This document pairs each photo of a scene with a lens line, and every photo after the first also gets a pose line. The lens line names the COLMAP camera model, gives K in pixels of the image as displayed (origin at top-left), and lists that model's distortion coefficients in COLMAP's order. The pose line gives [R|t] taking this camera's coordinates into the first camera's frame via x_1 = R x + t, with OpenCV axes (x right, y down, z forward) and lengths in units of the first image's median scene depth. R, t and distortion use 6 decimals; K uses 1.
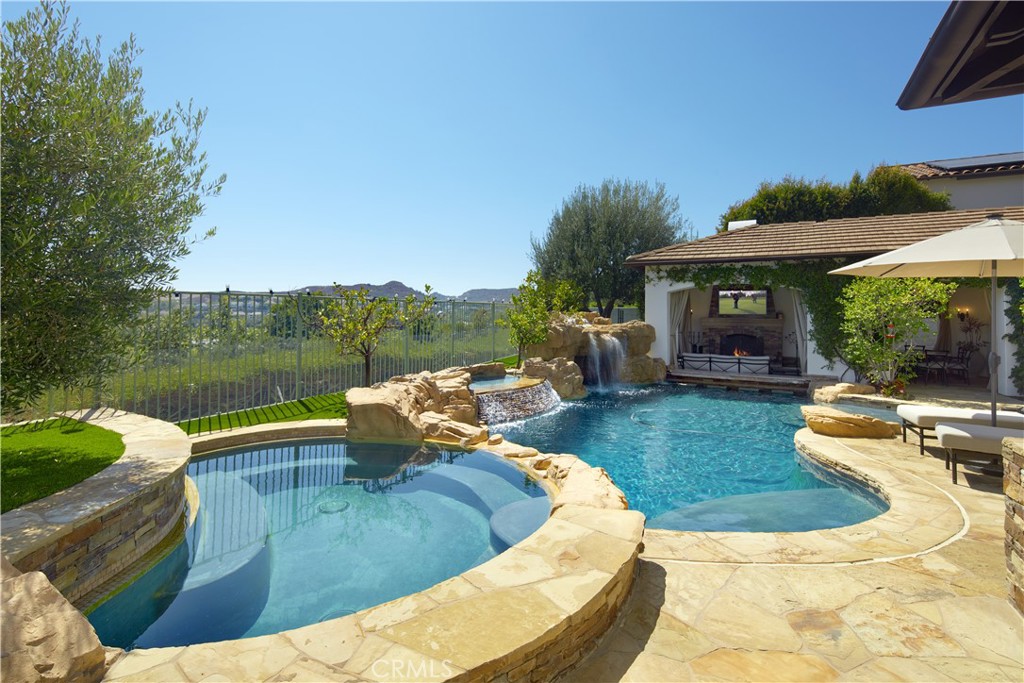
lens RADIAL K [[518.5, 0, 496.1], [0, 518.5, 314.6], [0, 0, 1]] dist [0.039644, -0.000001]
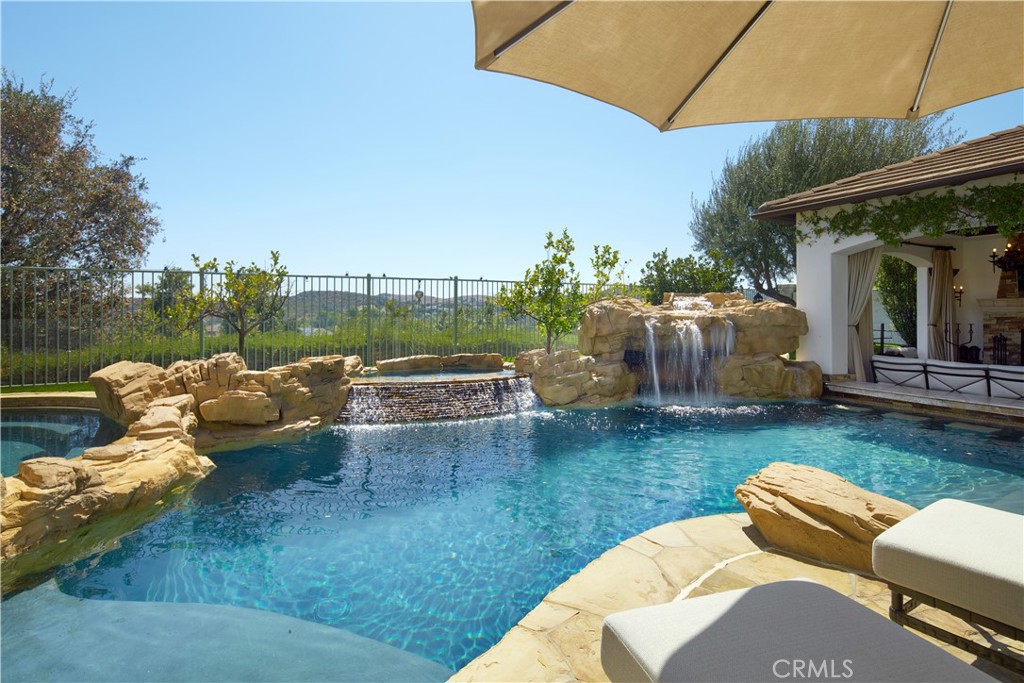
lens RADIAL K [[506.7, 0, 512.3], [0, 506.7, 324.0], [0, 0, 1]] dist [0.002547, 0.000394]
pose [[0.815226, 0.005128, -0.579120, 0.379180], [0.003186, 0.999906, 0.013338, 0.030567], [0.579134, -0.012719, 0.815133, 0.310134]]
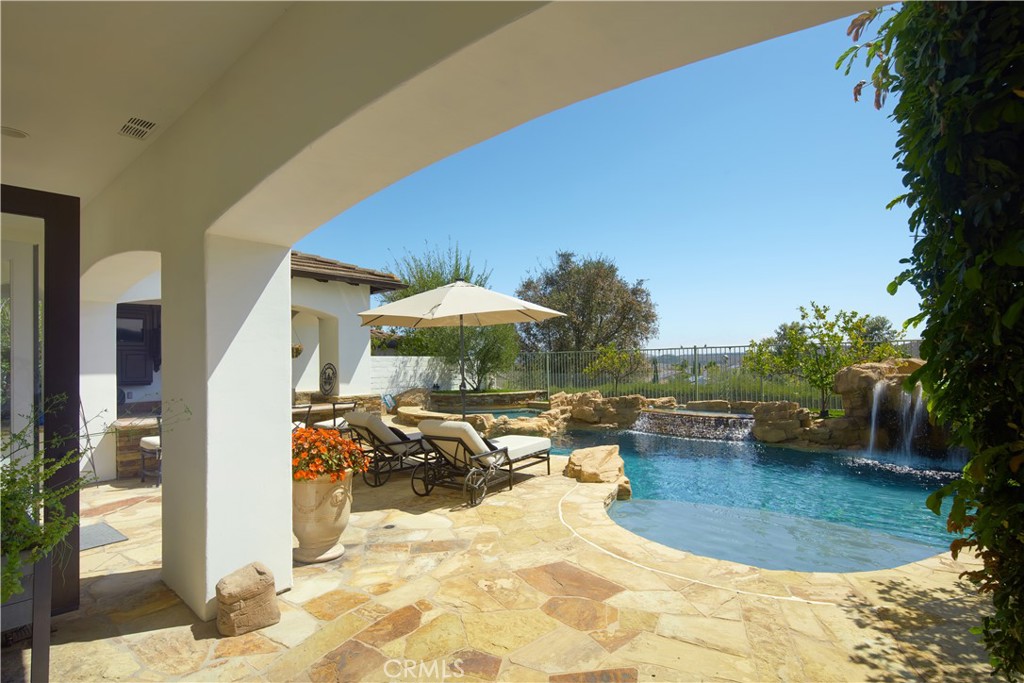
lens RADIAL K [[509.6, 0, 511.7], [0, 509.6, 362.3], [0, 0, 1]] dist [0.000230, -0.000085]
pose [[-0.223518, -0.004175, -0.974691, 0.895958], [0.005059, 0.999972, -0.005443, 0.012414], [0.974687, -0.006148, -0.223491, 0.585343]]
